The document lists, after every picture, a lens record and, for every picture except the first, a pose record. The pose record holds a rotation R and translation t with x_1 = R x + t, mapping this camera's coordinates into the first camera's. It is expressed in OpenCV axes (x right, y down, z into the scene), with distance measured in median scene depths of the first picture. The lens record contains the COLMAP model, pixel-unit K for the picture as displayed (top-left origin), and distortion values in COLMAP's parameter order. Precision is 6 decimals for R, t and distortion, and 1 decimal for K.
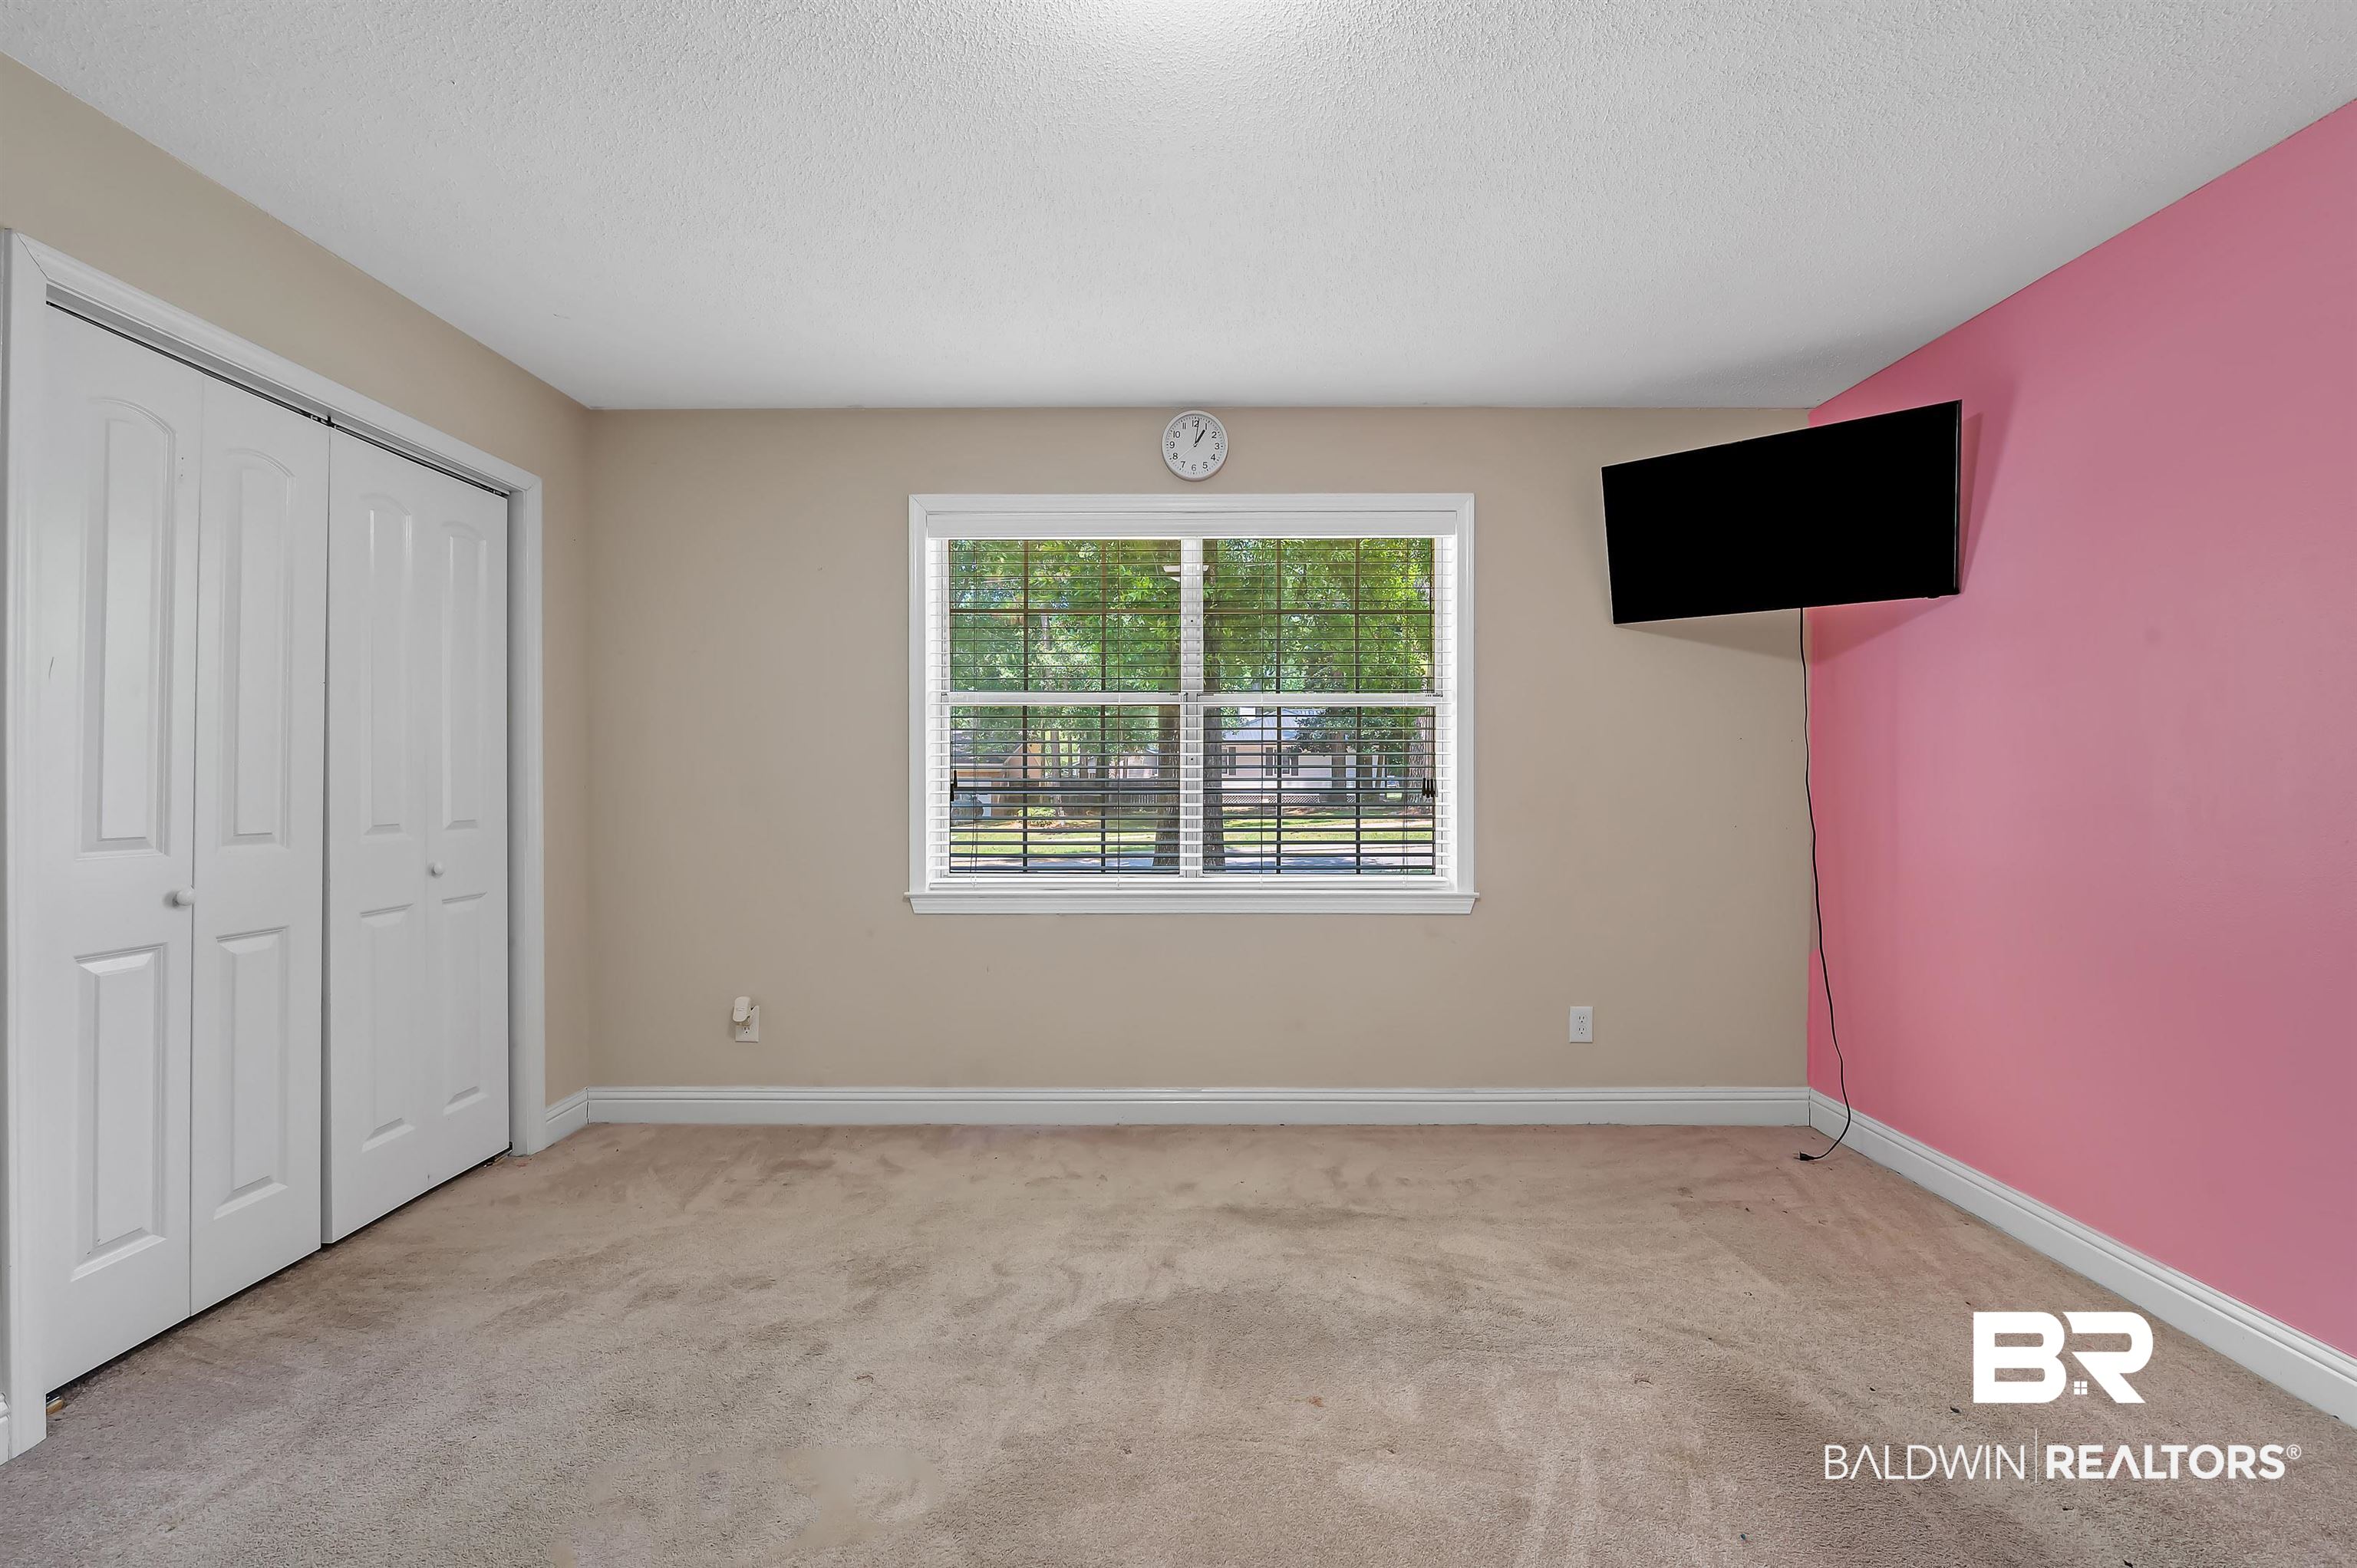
lens RADIAL K [[921.4, 0, 1178.5], [0, 921.4, 784.0], [0, 0, 1]] dist [-0.000128, 0.000019]
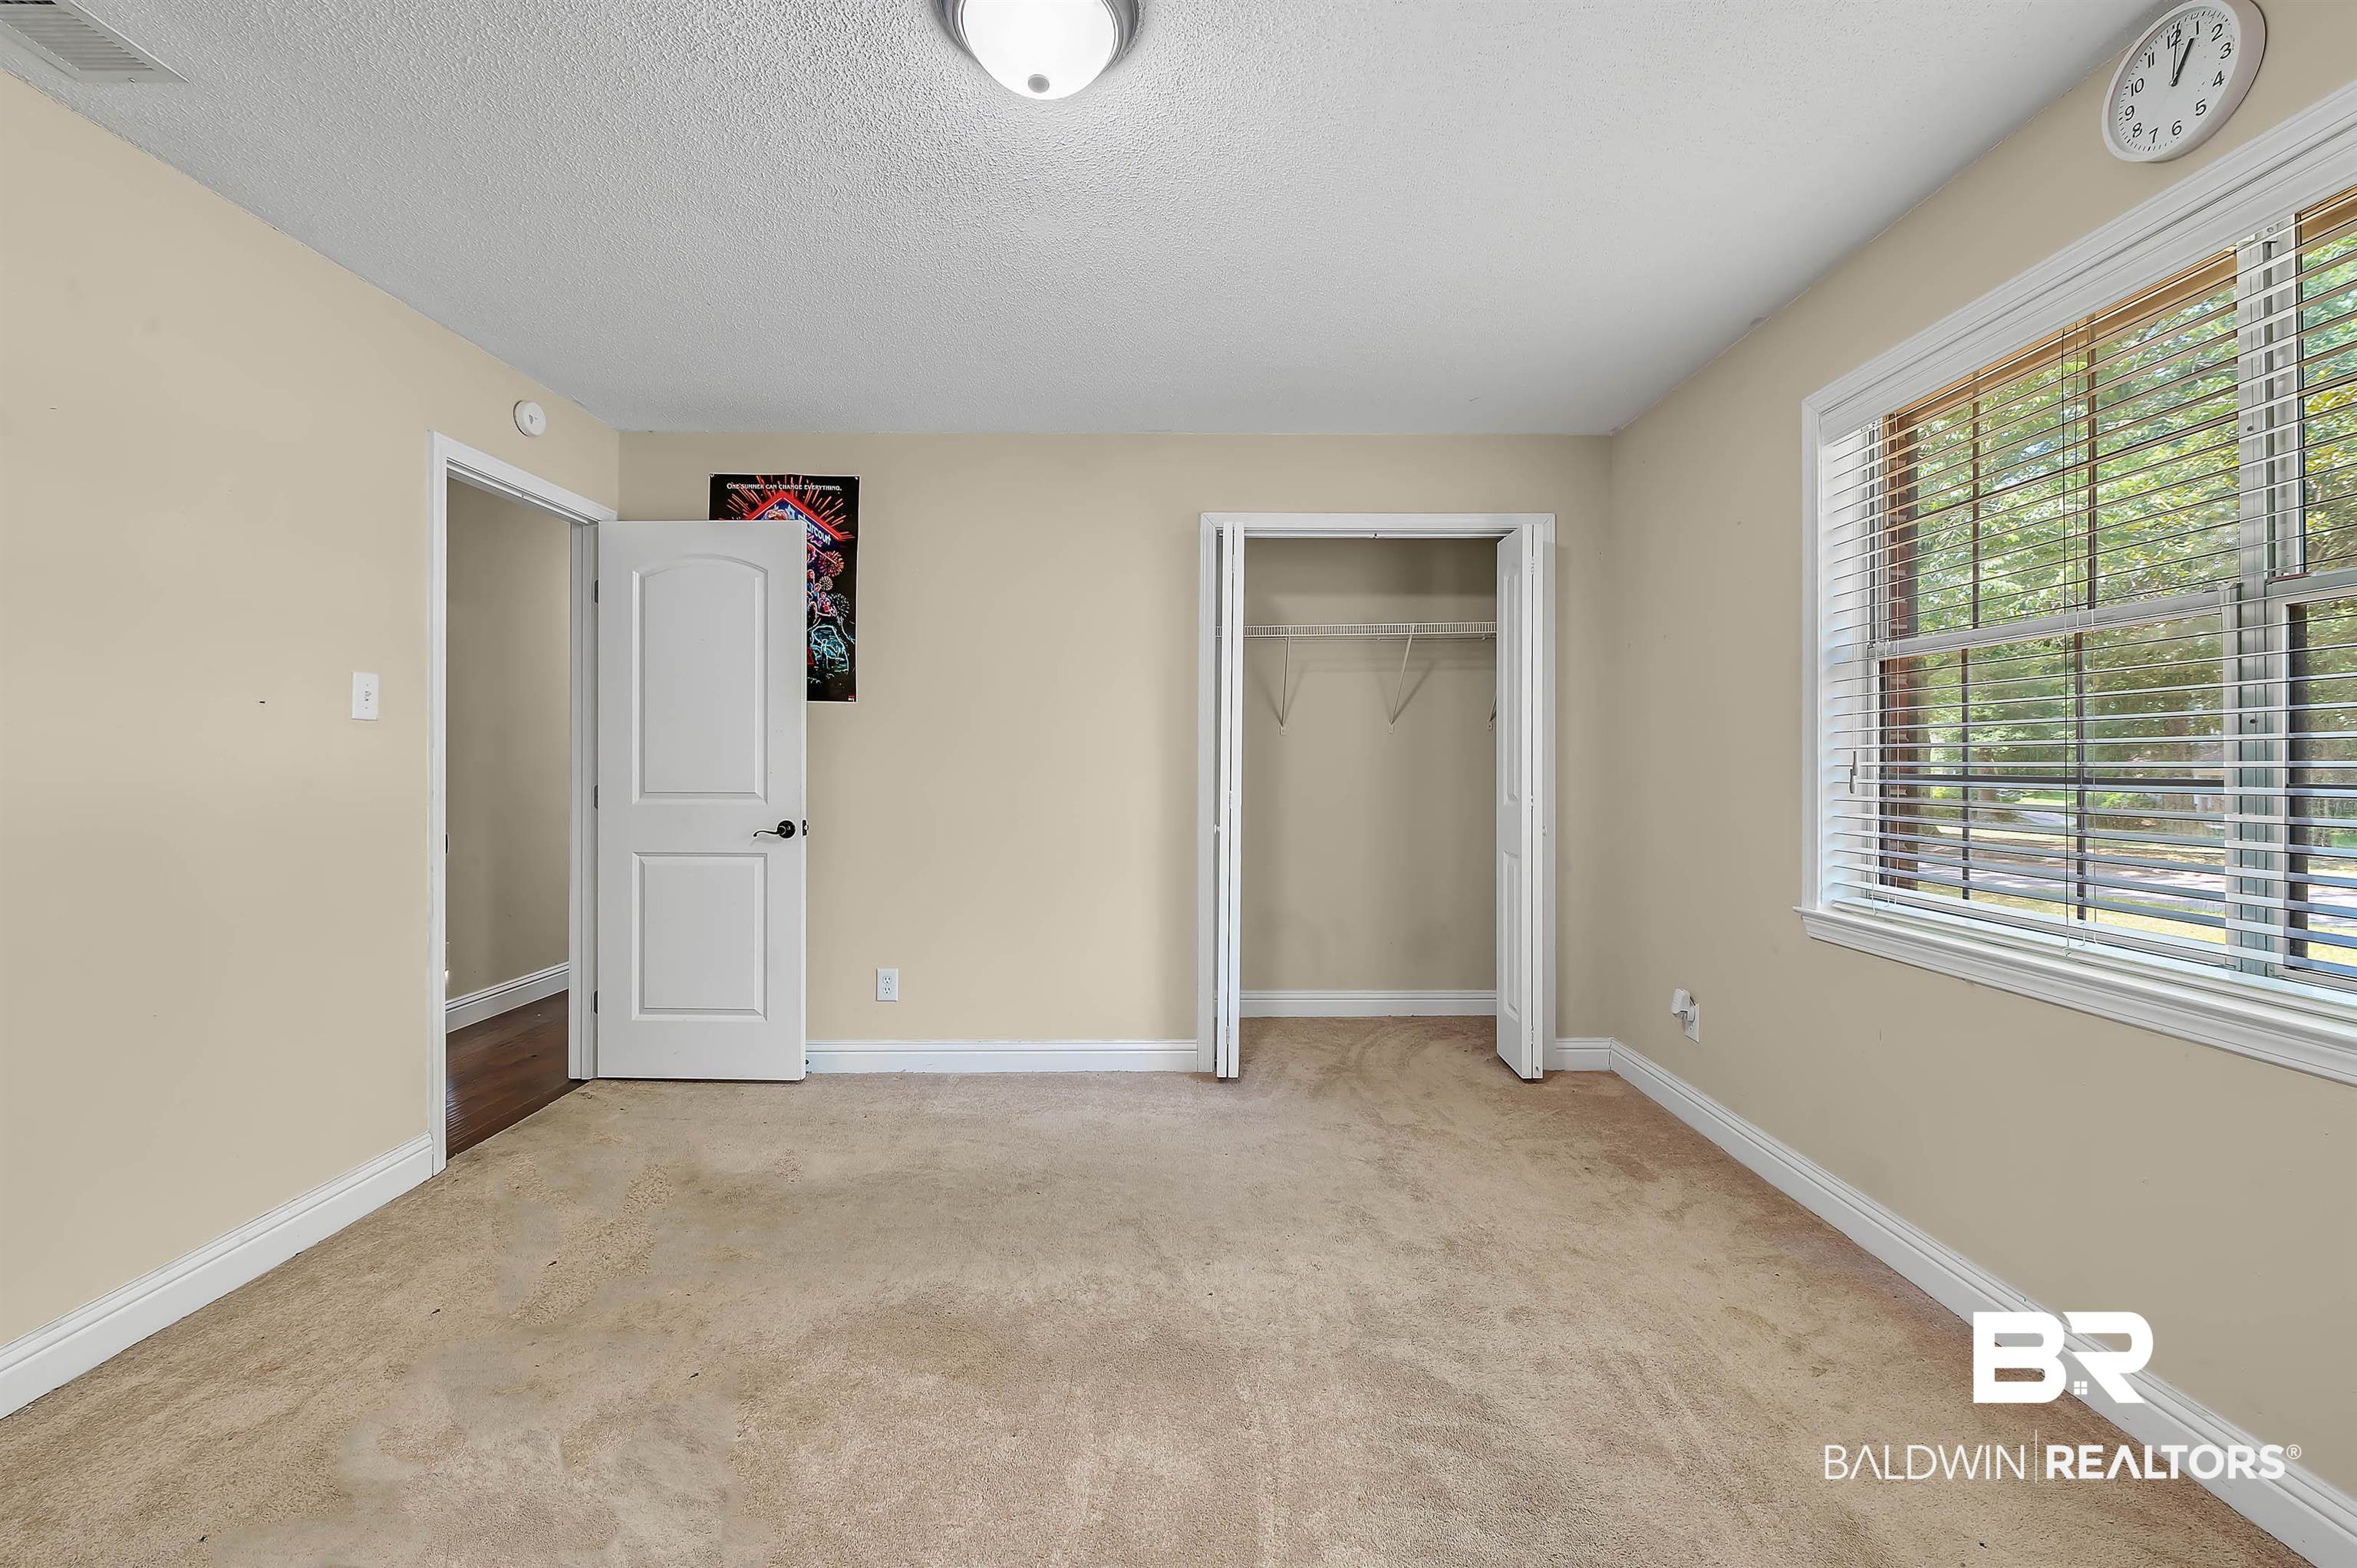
lens RADIAL K [[947.4, 0, 1178.9], [0, 947.4, 759.0], [0, 0, 1]] dist [-0.000486, -0.000081]
pose [[0.013675, -0.002467, -0.999903, 0.603528], [-0.000716, 0.999997, -0.002477, -0.008352], [0.999906, 0.000750, 0.013673, 0.547339]]
